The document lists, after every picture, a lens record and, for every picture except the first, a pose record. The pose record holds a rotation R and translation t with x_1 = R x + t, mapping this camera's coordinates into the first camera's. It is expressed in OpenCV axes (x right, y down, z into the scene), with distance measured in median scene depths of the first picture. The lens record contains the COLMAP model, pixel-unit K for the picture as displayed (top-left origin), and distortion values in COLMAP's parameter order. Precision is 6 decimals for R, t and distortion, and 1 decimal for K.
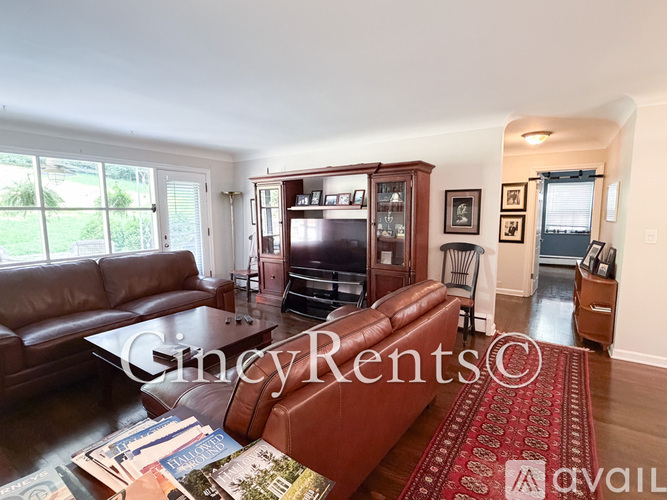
lens RADIAL K [[326.6, 0, 333.6], [0, 326.6, 248.1], [0, 0, 1]] dist [-0.000813, -0.000044]
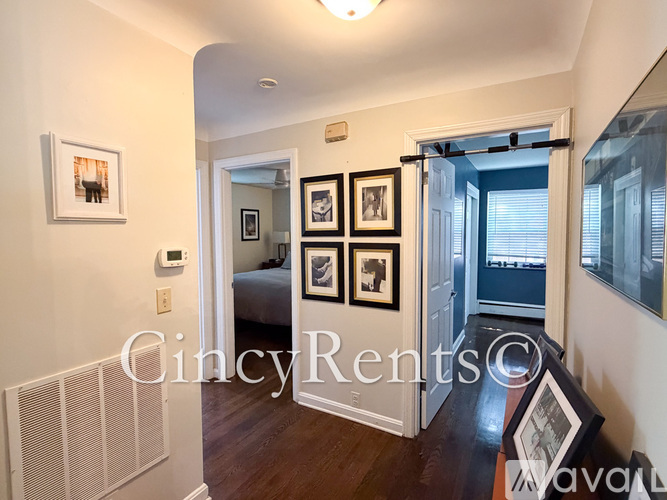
lens RADIAL K [[326.6, 0, 334.1], [0, 326.6, 250.0], [0, 0, 1]] dist [-0.000813, -0.000044]
pose [[0.997686, -0.005897, 0.067735, 0.467704], [0.009856, 0.998253, -0.058256, -0.068796], [-0.067274, 0.058789, 0.996001, 0.573744]]
